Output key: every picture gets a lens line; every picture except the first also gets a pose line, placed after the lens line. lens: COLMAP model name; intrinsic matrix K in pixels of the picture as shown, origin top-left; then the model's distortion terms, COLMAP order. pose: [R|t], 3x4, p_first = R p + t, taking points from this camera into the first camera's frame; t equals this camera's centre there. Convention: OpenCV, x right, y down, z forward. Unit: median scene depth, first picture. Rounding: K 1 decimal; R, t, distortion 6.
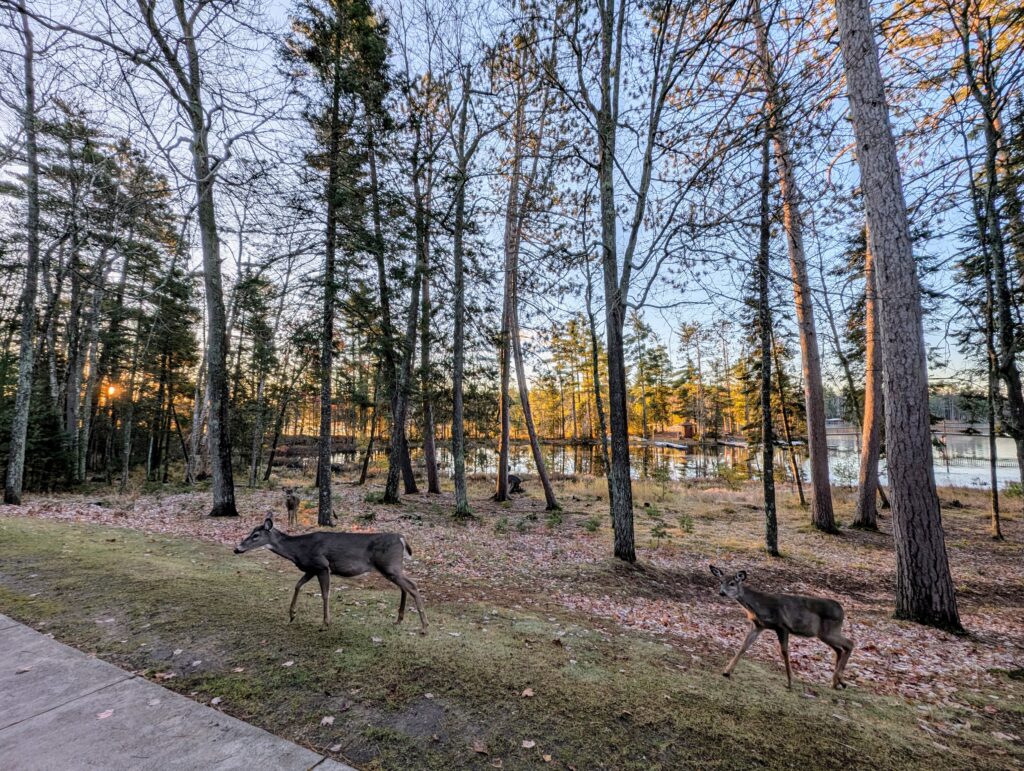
lens RADIAL K [[421.6, 0, 513.0], [0, 421.6, 384.6], [0, 0, 1]] dist [0.004675, 0.000599]
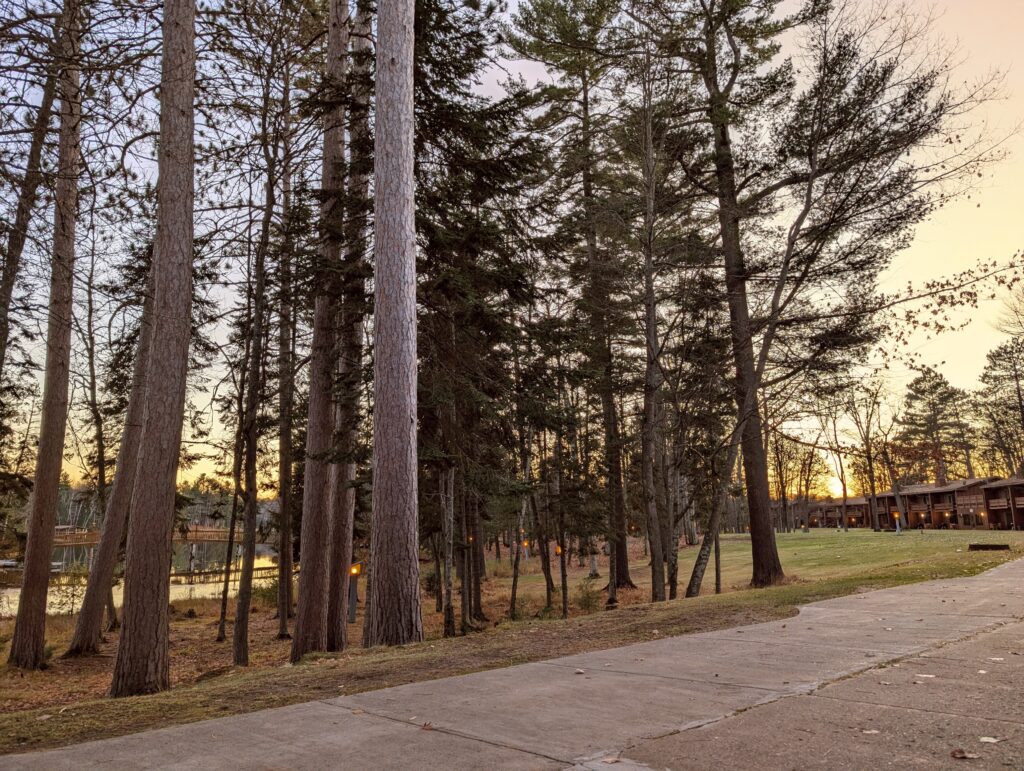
lens RADIAL K [[740.3, 0, 516.9], [0, 740.3, 372.9], [0, 0, 1]] dist [0.015579, -0.013927]
pose [[0.375977, 0.188802, 0.907191, -0.067472], [-0.072742, 0.982015, -0.174227, 0.034738], [-0.923769, -0.000485, 0.382949, -0.089058]]
